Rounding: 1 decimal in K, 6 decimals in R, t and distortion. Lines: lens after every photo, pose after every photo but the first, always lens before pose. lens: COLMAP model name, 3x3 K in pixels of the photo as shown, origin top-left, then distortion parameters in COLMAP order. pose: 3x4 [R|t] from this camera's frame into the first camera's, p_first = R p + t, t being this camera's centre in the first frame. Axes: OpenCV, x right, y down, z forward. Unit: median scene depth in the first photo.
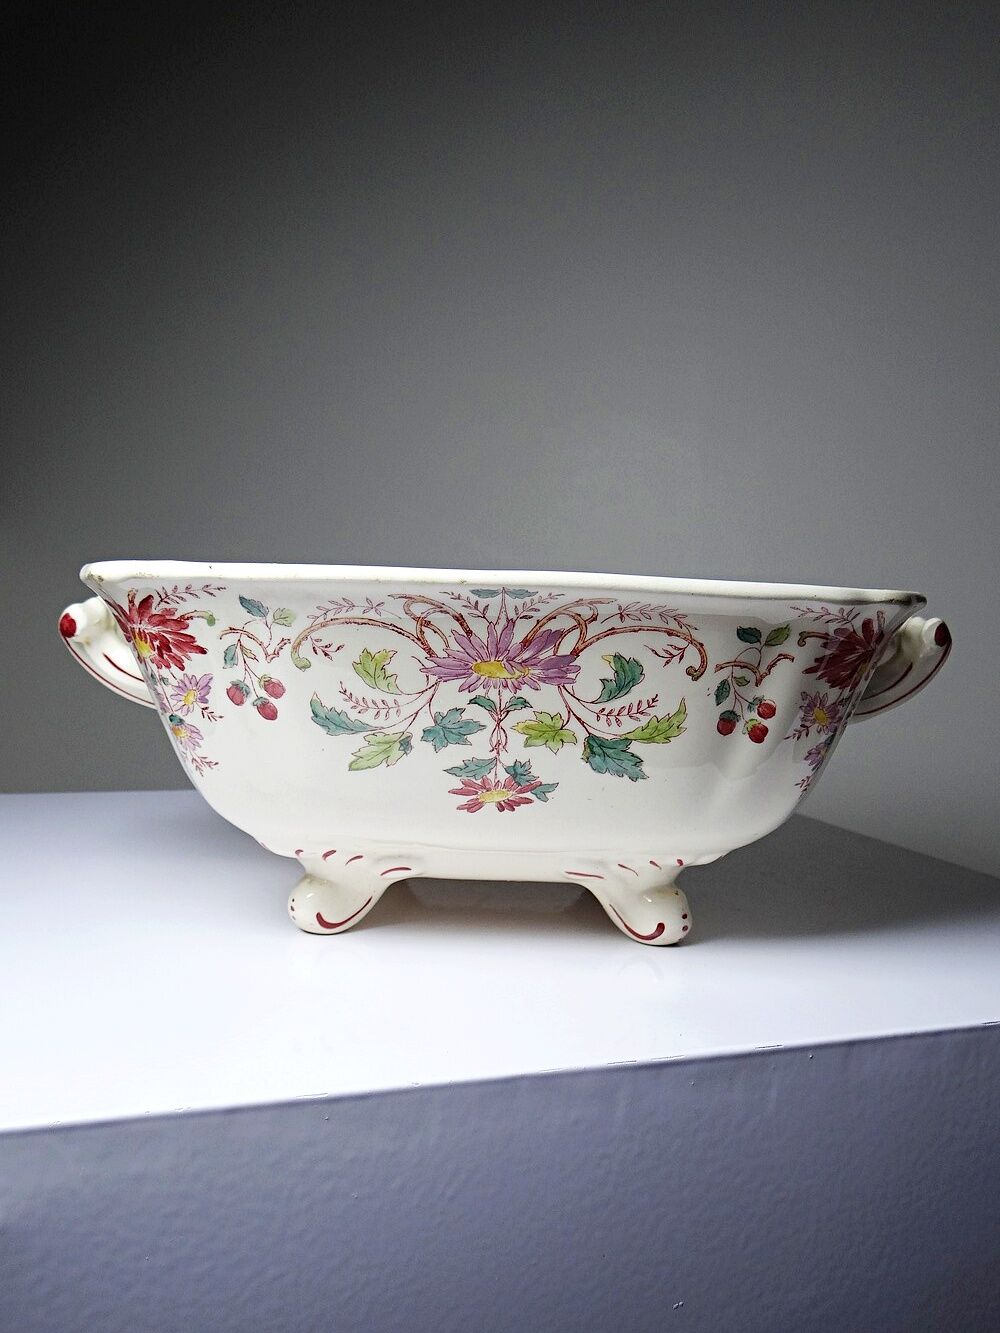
lens RADIAL K [[1175.1, 0, 504.6], [0, 1175.1, 668.0], [0, 0, 1]] dist [0.018696, -0.007442]
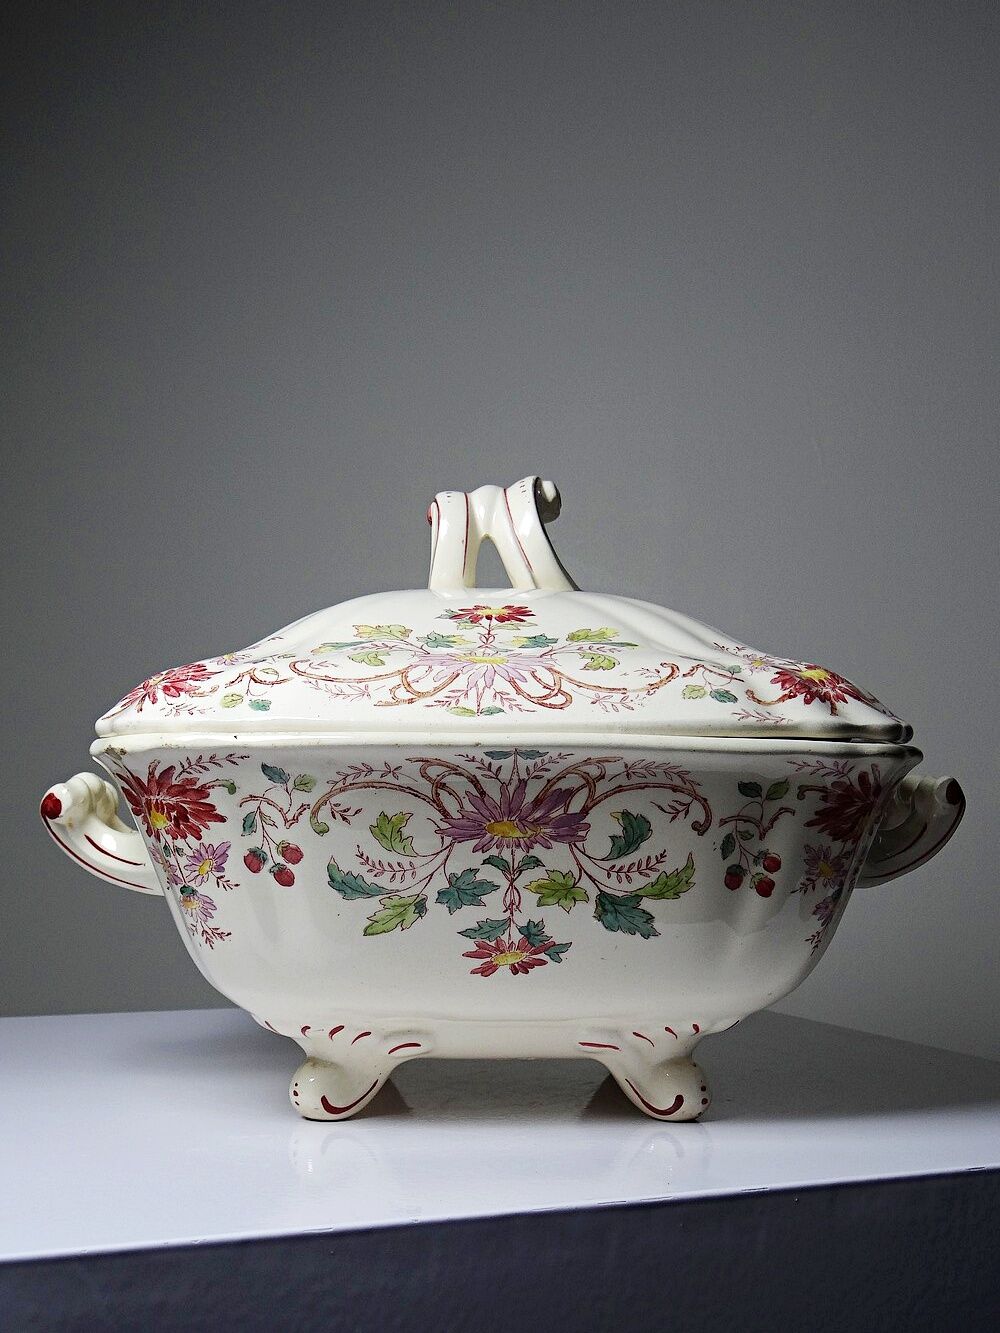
lens RADIAL K [[1619.7, 0, 500.3], [0, 1619.7, 663.0], [0, 0, 1]] dist [0.015651, 0.000000]
pose [[0.999317, -0.022387, 0.029394, -0.051687], [0.026299, 0.989763, -0.140275, 0.054503], [-0.025953, 0.140952, 0.989676, -0.417915]]
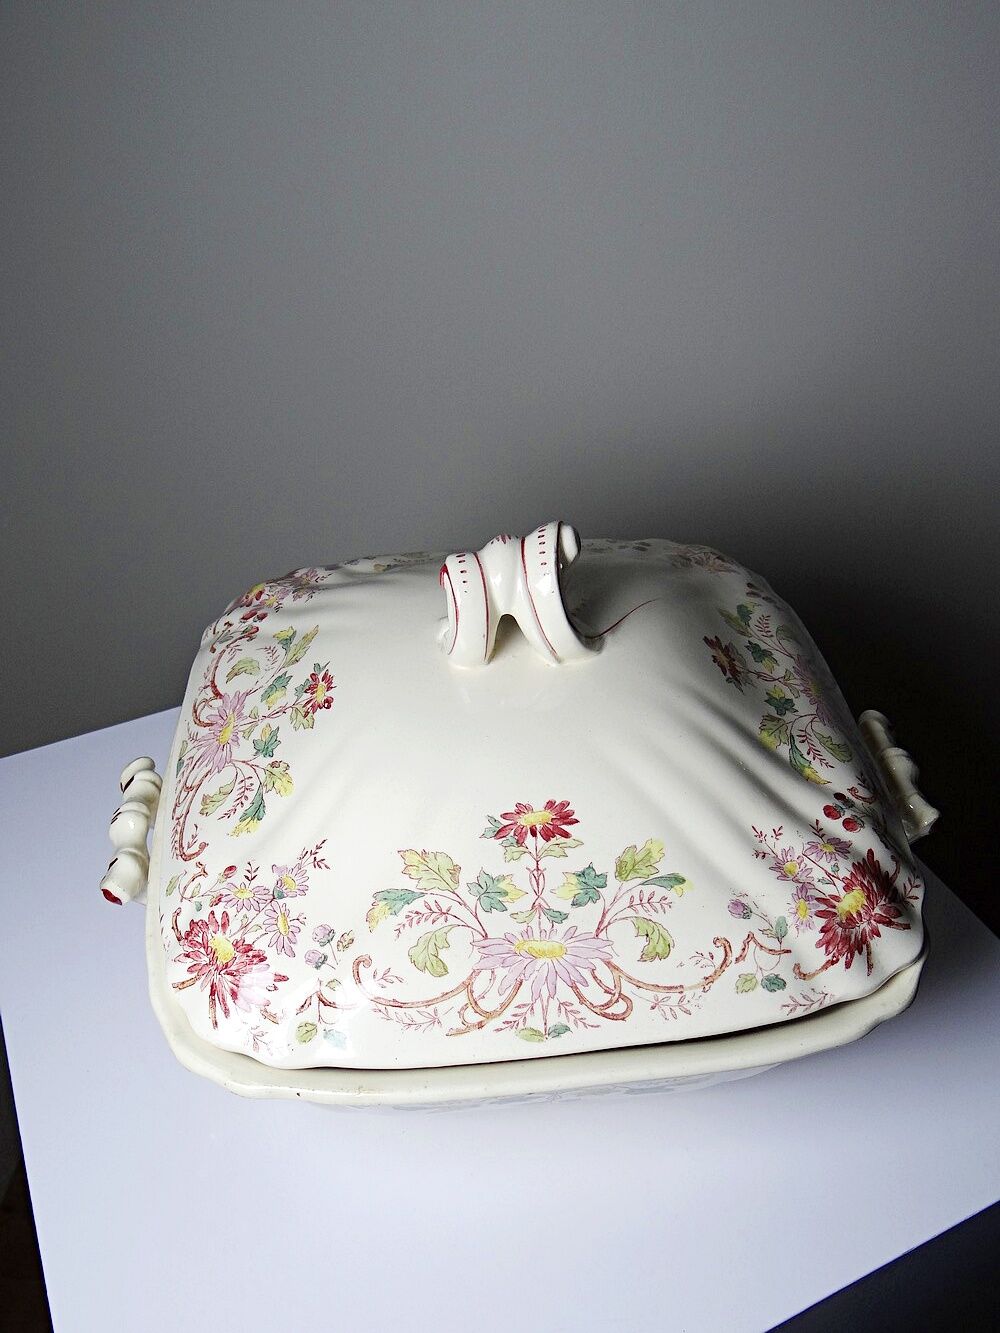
lens RADIAL K [[1175.1, 0, 498.2], [0, 1175.1, 671.7], [0, 0, 1]] dist [0.018696, -0.007442]
pose [[0.991146, -0.116191, 0.064260, -0.105168], [0.055398, 0.801708, 0.595143, -1.025385], [-0.120668, -0.586313, 0.801047, 0.327161]]
